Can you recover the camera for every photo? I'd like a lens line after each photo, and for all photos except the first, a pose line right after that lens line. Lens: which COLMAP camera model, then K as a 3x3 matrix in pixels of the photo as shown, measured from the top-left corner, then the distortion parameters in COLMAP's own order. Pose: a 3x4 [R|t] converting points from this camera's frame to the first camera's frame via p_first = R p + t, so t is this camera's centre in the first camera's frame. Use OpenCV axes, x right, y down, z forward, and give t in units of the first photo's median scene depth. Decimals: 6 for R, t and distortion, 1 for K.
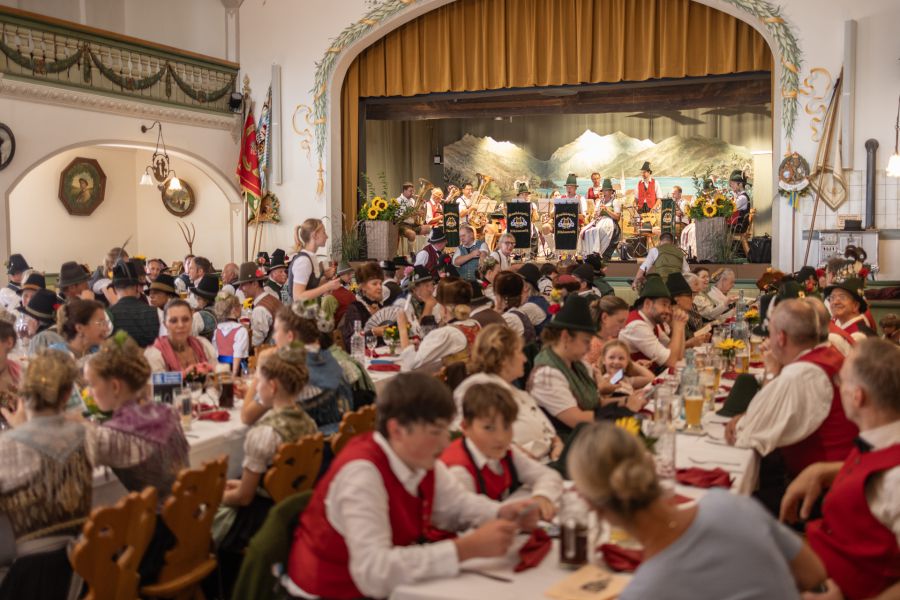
lens RADIAL K [[945.6, 0, 458.3], [0, 945.6, 294.8], [0, 0, 1]] dist [0.033968, 0.000000]
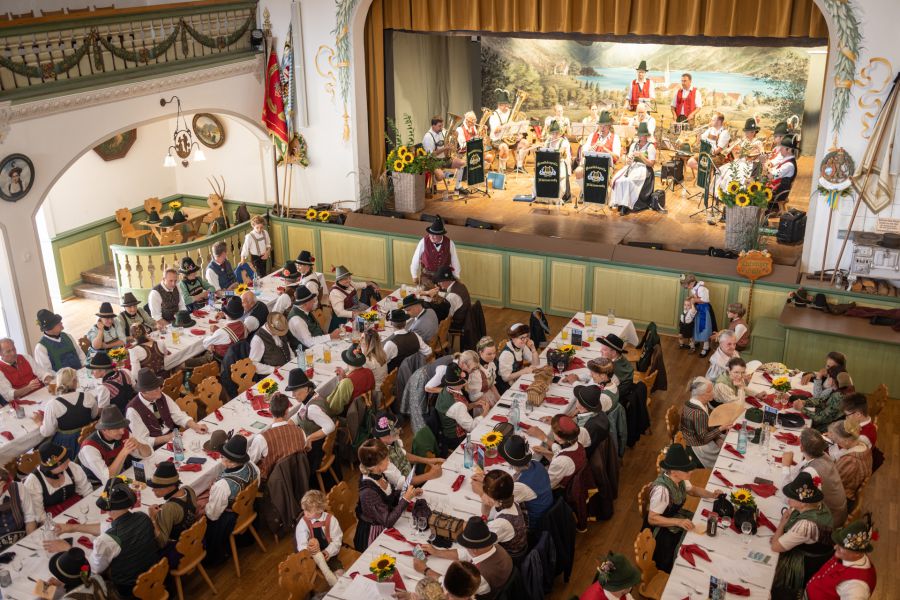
lens RADIAL K [[897.7, 0, 440.1], [0, 897.7, 305.4], [0, 0, 1]] dist [0.032509, 0.000000]
pose [[0.996593, 0.017268, -0.080650, 0.030231], [0.007919, 0.953286, 0.301964, -0.225718], [0.082097, -0.301574, 0.949902, 0.064869]]
